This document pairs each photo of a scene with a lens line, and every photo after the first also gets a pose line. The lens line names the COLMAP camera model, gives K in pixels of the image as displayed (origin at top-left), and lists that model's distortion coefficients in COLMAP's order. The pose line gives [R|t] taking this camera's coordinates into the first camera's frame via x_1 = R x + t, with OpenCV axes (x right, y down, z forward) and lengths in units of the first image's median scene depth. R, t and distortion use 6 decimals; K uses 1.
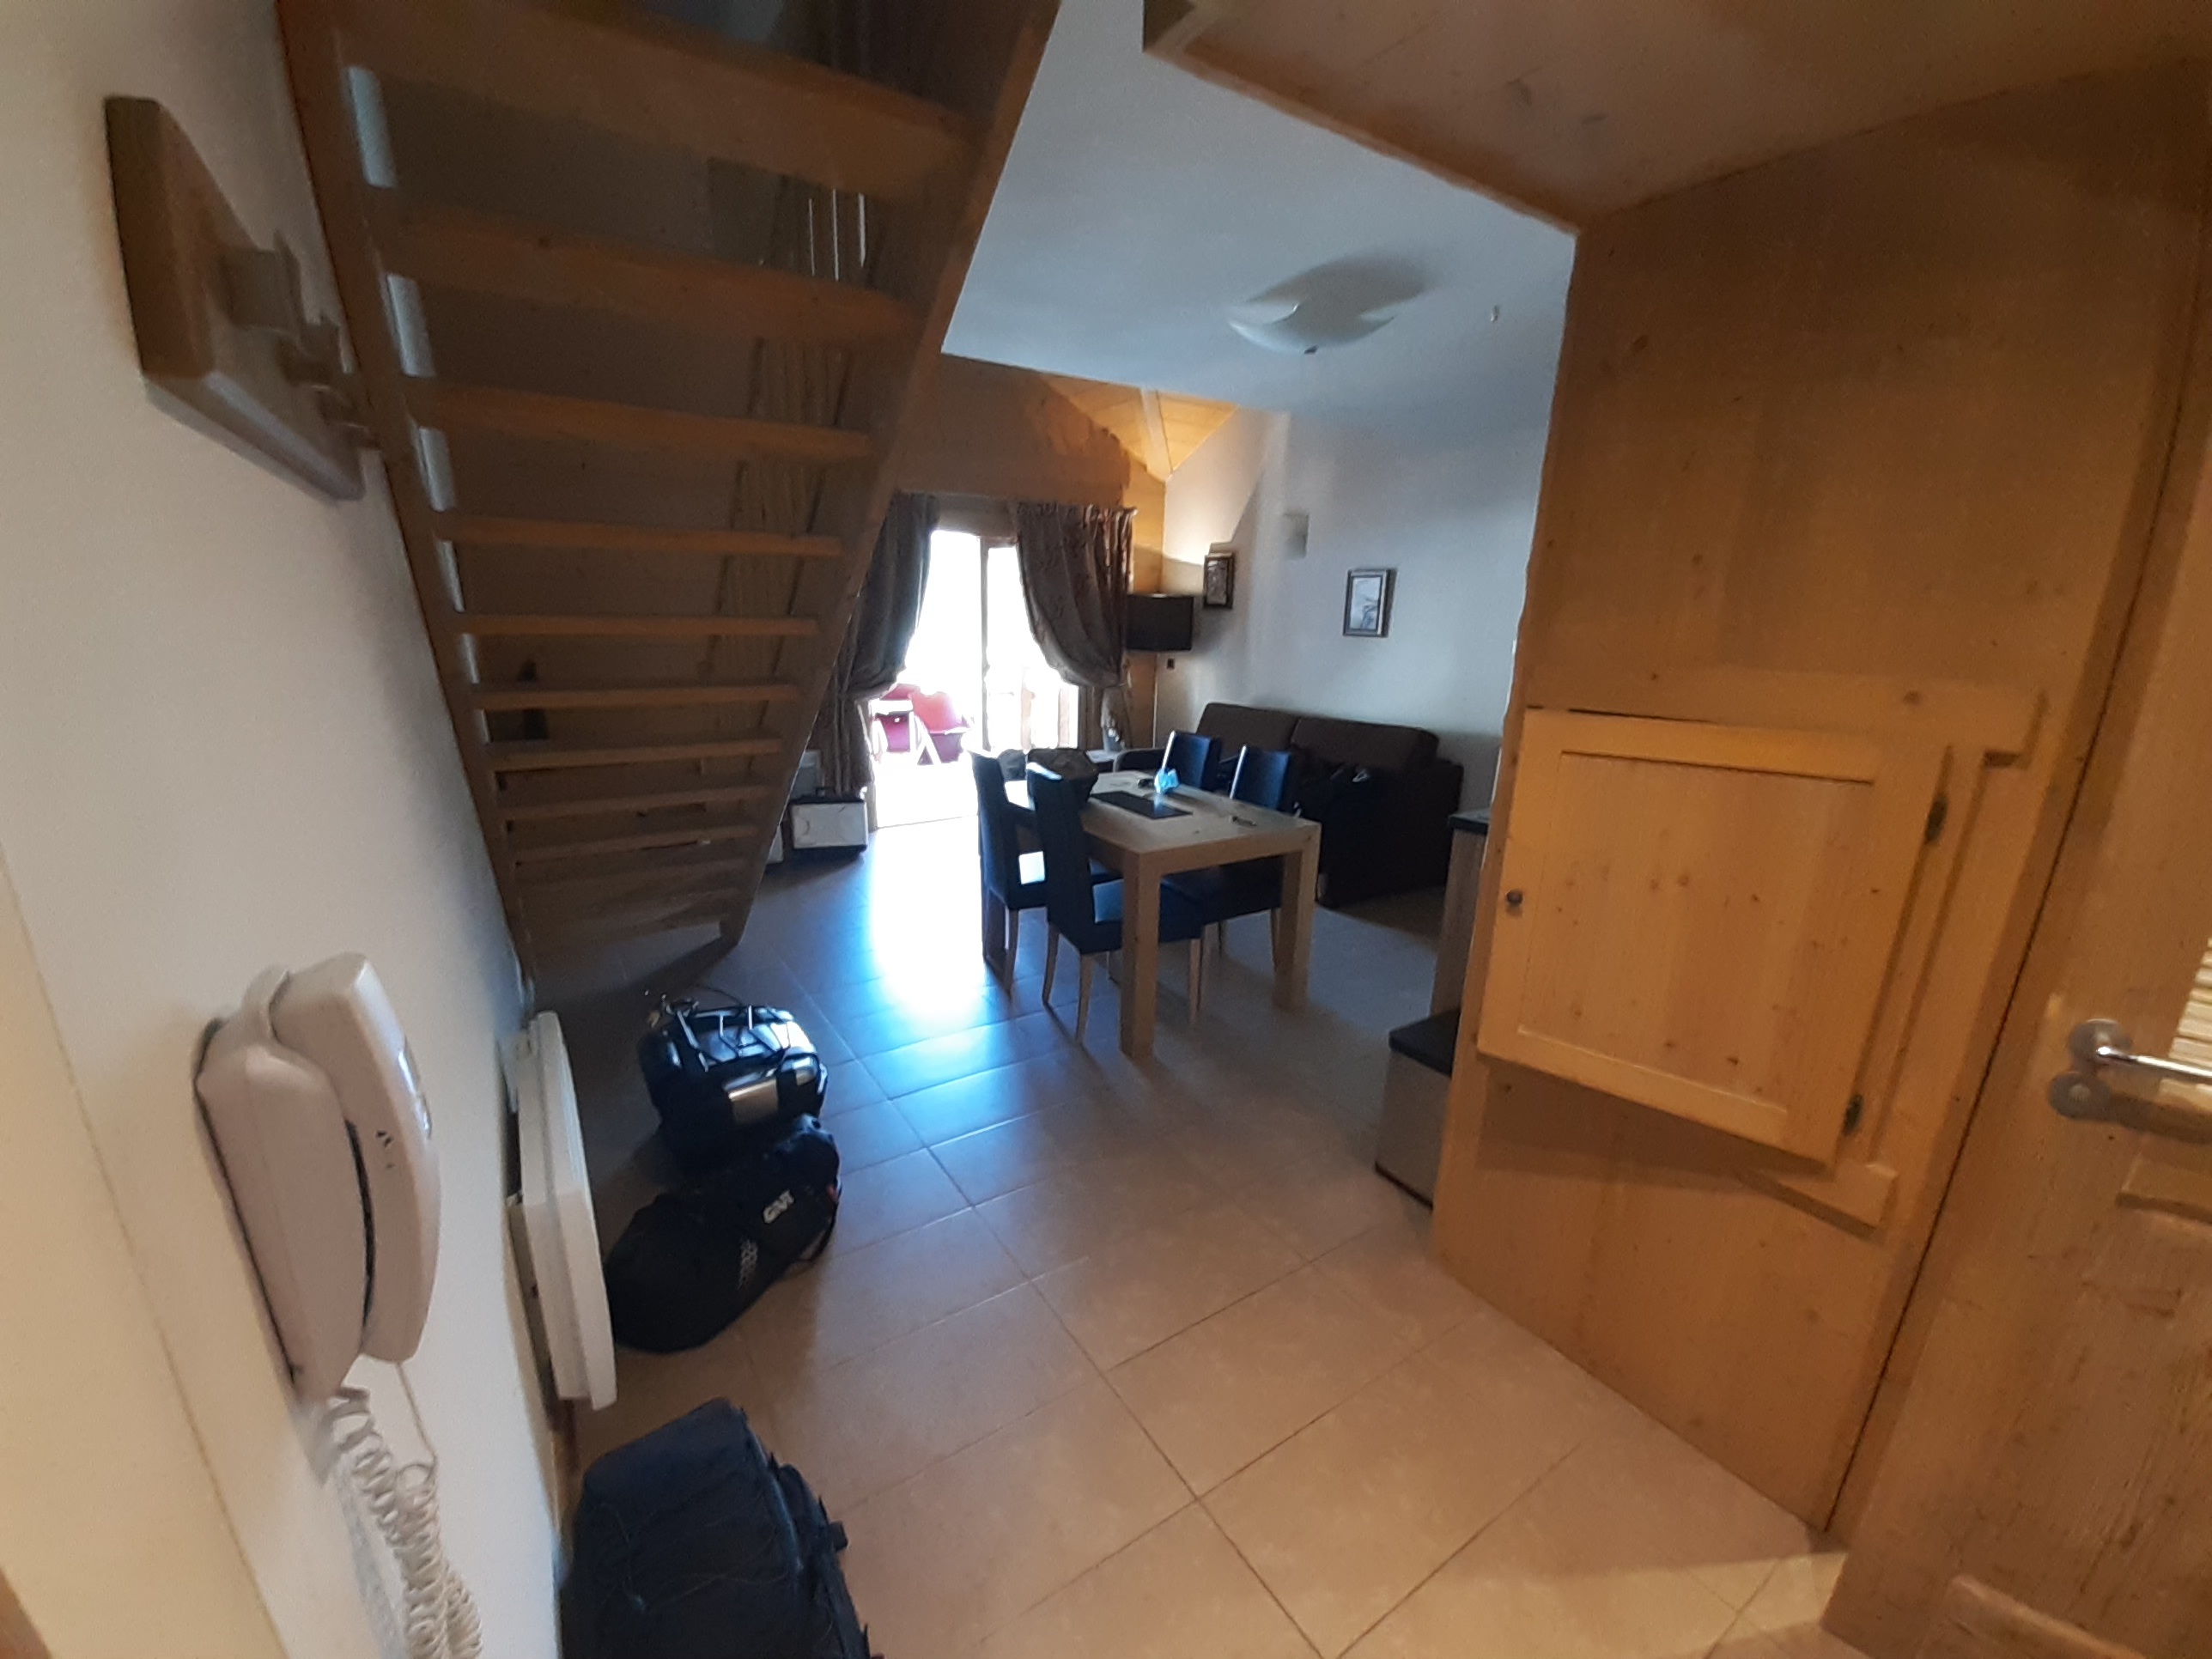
lens RADIAL K [[880.7, 0, 1066.4], [0, 880.7, 868.5], [0, 0, 1]] dist [-0.045964, 0.067646]
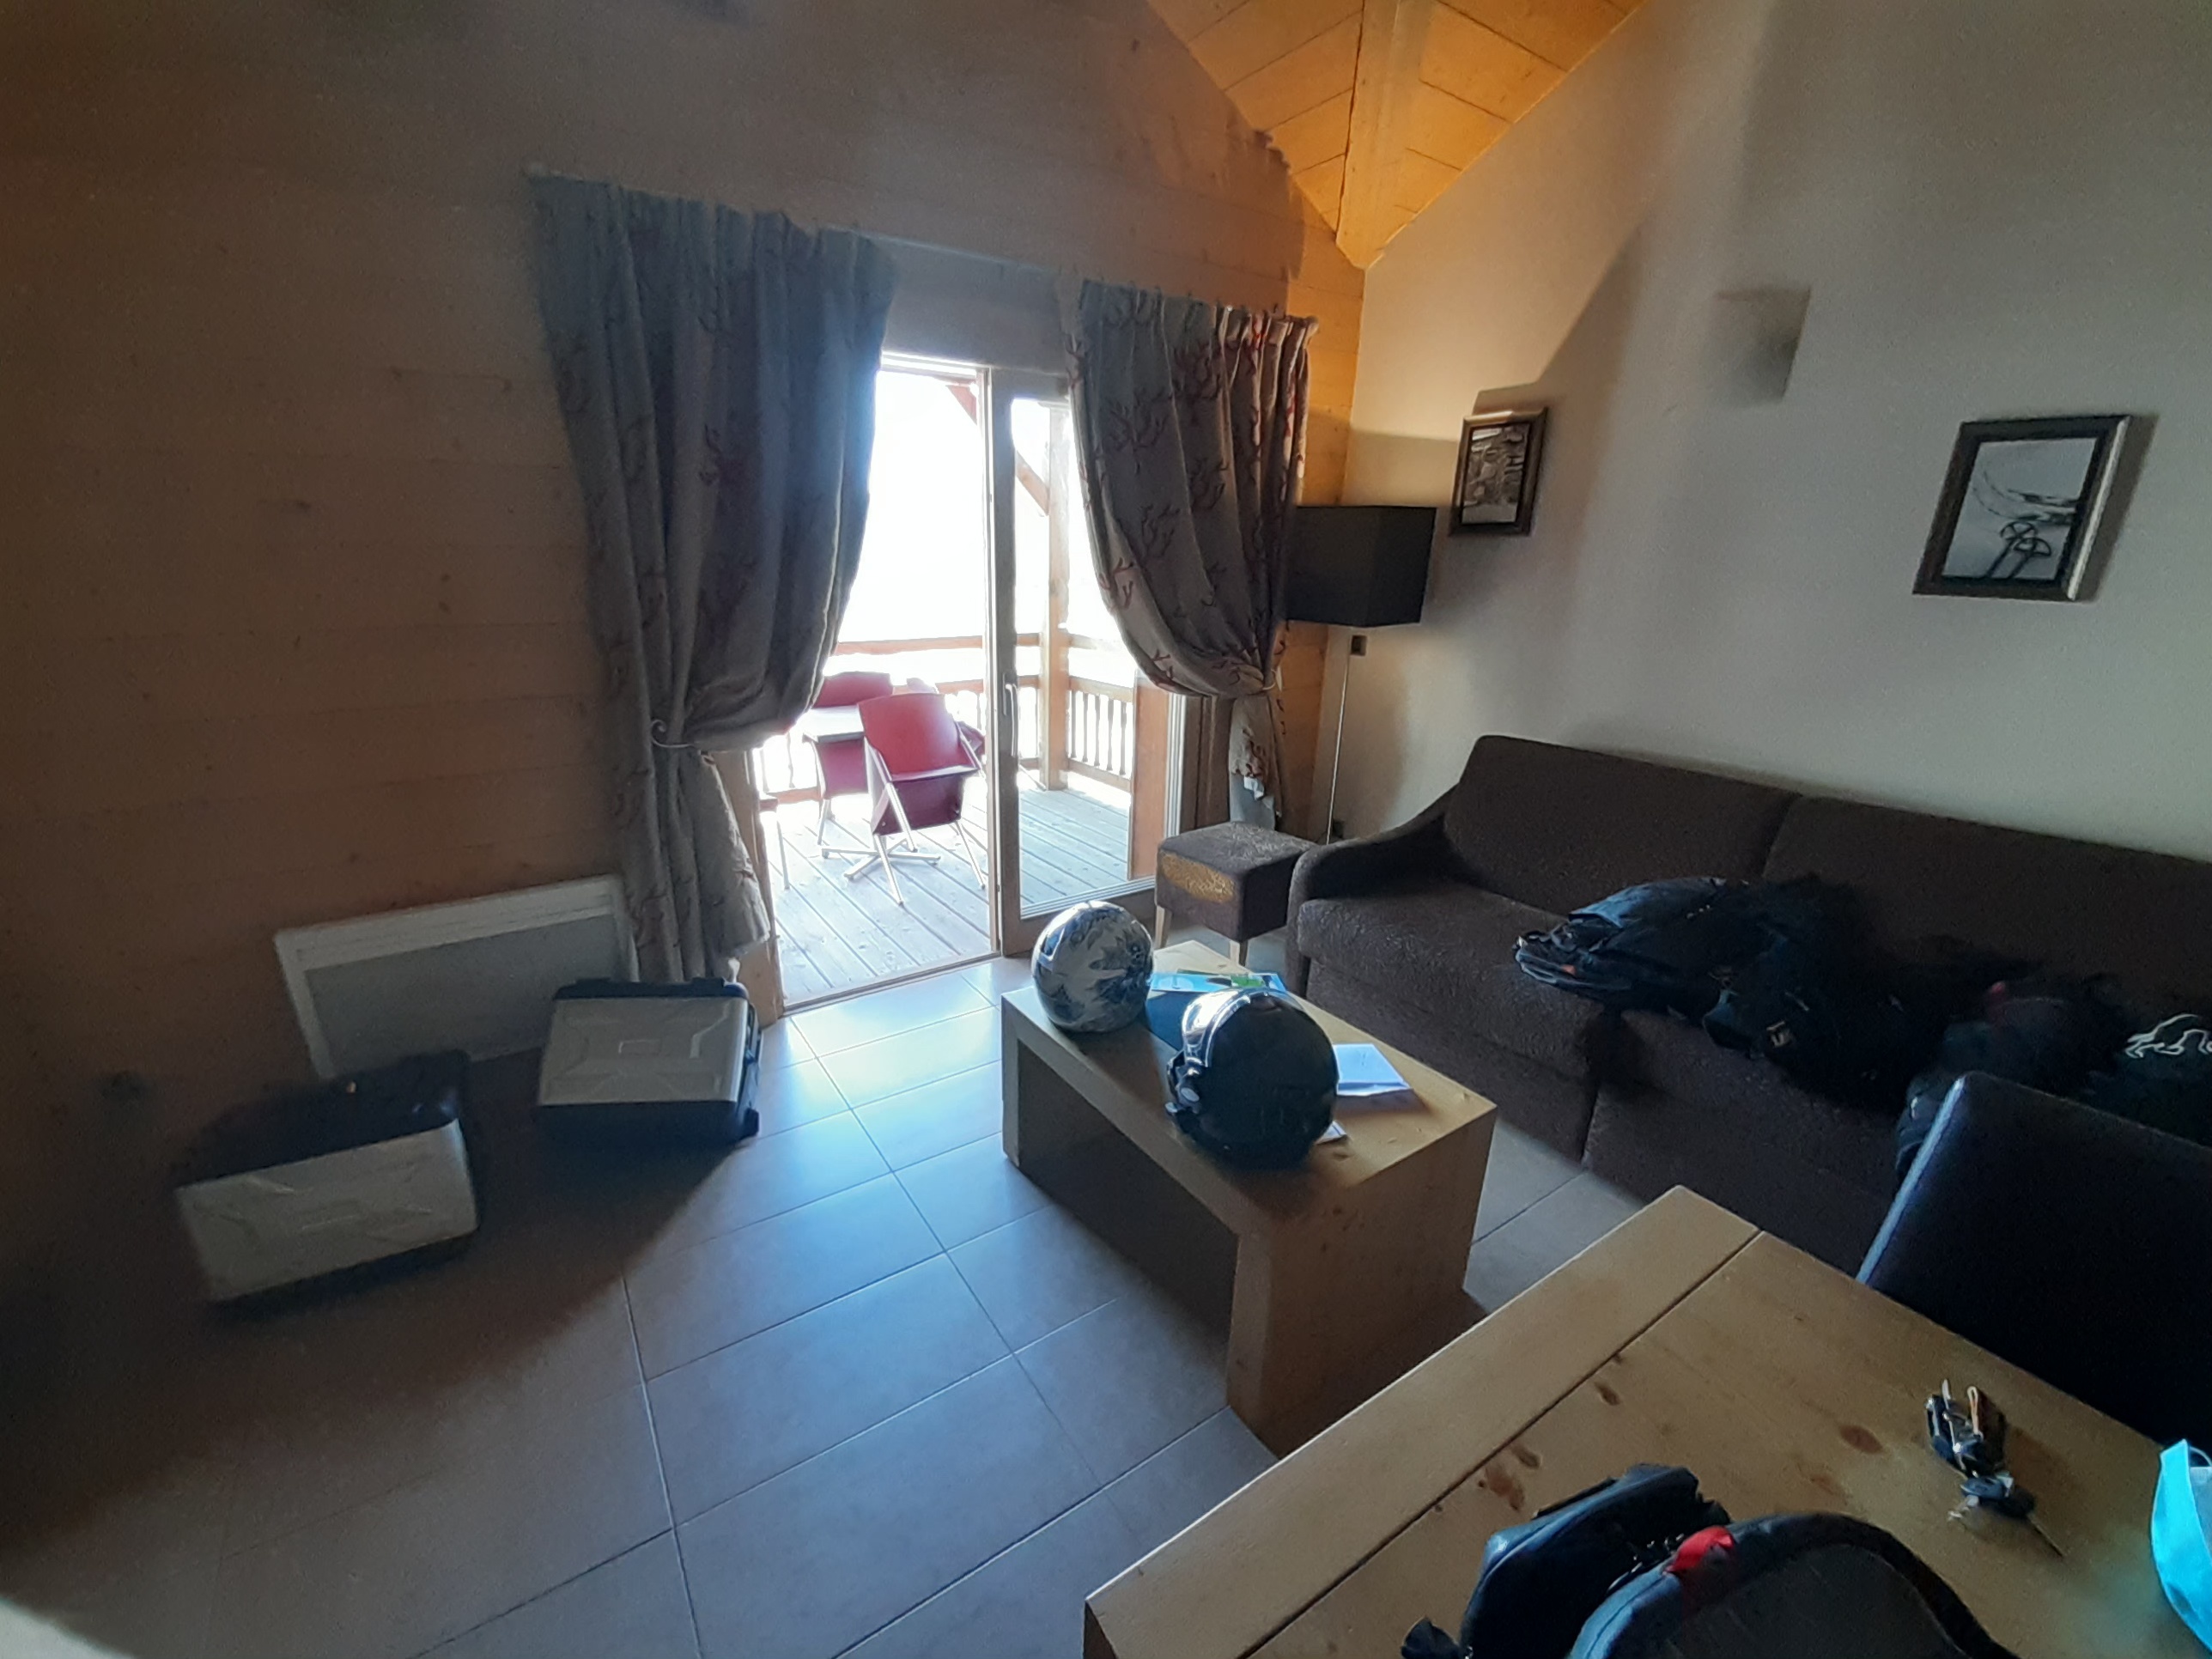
lens RADIAL K [[858.7, 0, 1075.5], [0, 858.7, 856.2], [0, 0, 1]] dist [0.011833, -0.013178]
pose [[0.999797, -0.010842, 0.016990, -0.062909], [0.009981, 0.998702, 0.049955, -0.144814], [-0.017510, -0.049775, 0.998607, 0.521010]]
